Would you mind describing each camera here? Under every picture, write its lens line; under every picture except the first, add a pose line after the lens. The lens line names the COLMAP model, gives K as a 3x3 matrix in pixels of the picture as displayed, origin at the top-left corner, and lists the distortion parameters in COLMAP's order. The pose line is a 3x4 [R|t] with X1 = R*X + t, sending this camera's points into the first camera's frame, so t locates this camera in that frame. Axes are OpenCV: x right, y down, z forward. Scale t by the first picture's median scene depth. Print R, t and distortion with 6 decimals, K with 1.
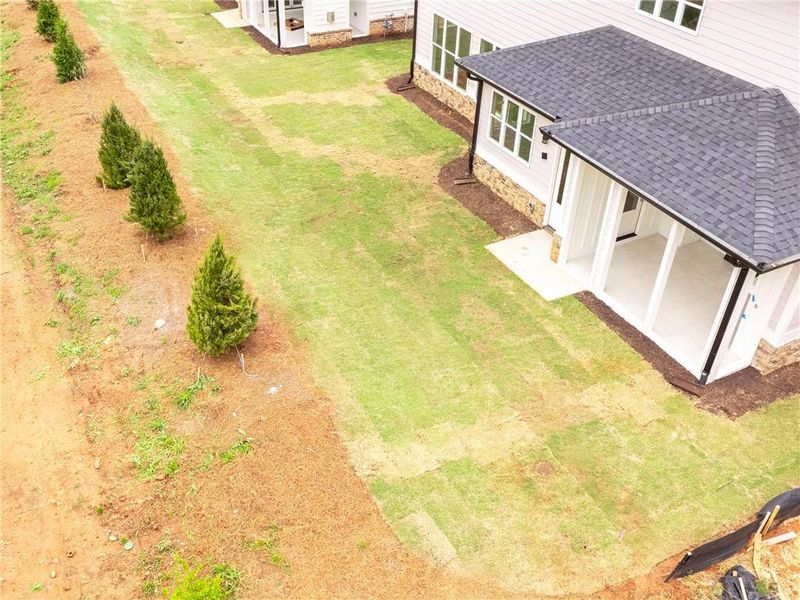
lens RADIAL K [[746.7, 0, 395.1], [0, 746.7, 304.5], [0, 0, 1]] dist [-0.012733, 0.000000]
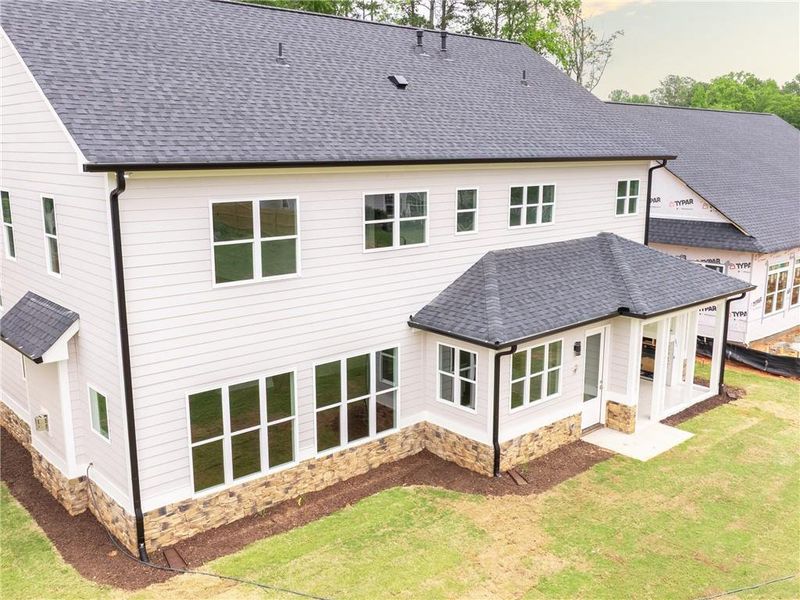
lens RADIAL K [[746.7, 0, 389.8], [0, 746.7, 316.6], [0, 0, 1]] dist [-0.012733, 0.000000]
pose [[-0.222575, -0.242131, 0.944369, -0.694374], [0.587355, 0.739832, 0.328121, -0.757296], [-0.778123, 0.627711, -0.022451, 1.237442]]
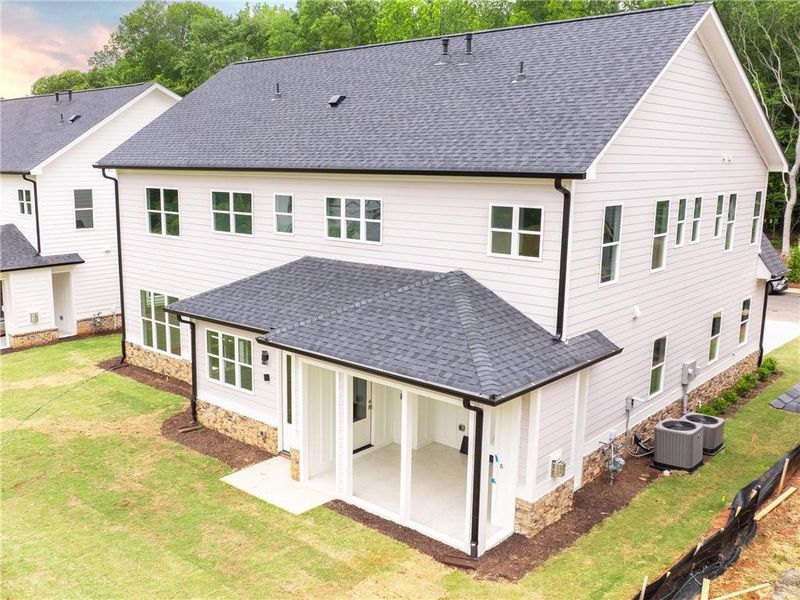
lens RADIAL K [[746.7, 0, 339.0], [0, 746.7, 305.7], [0, 0, 1]] dist [-0.012733, 0.000000]
pose [[0.949894, -0.087975, 0.299936, 0.003829], [0.209504, 0.891322, -0.402061, 0.139711], [-0.231968, 0.444753, 0.865093, 0.087726]]
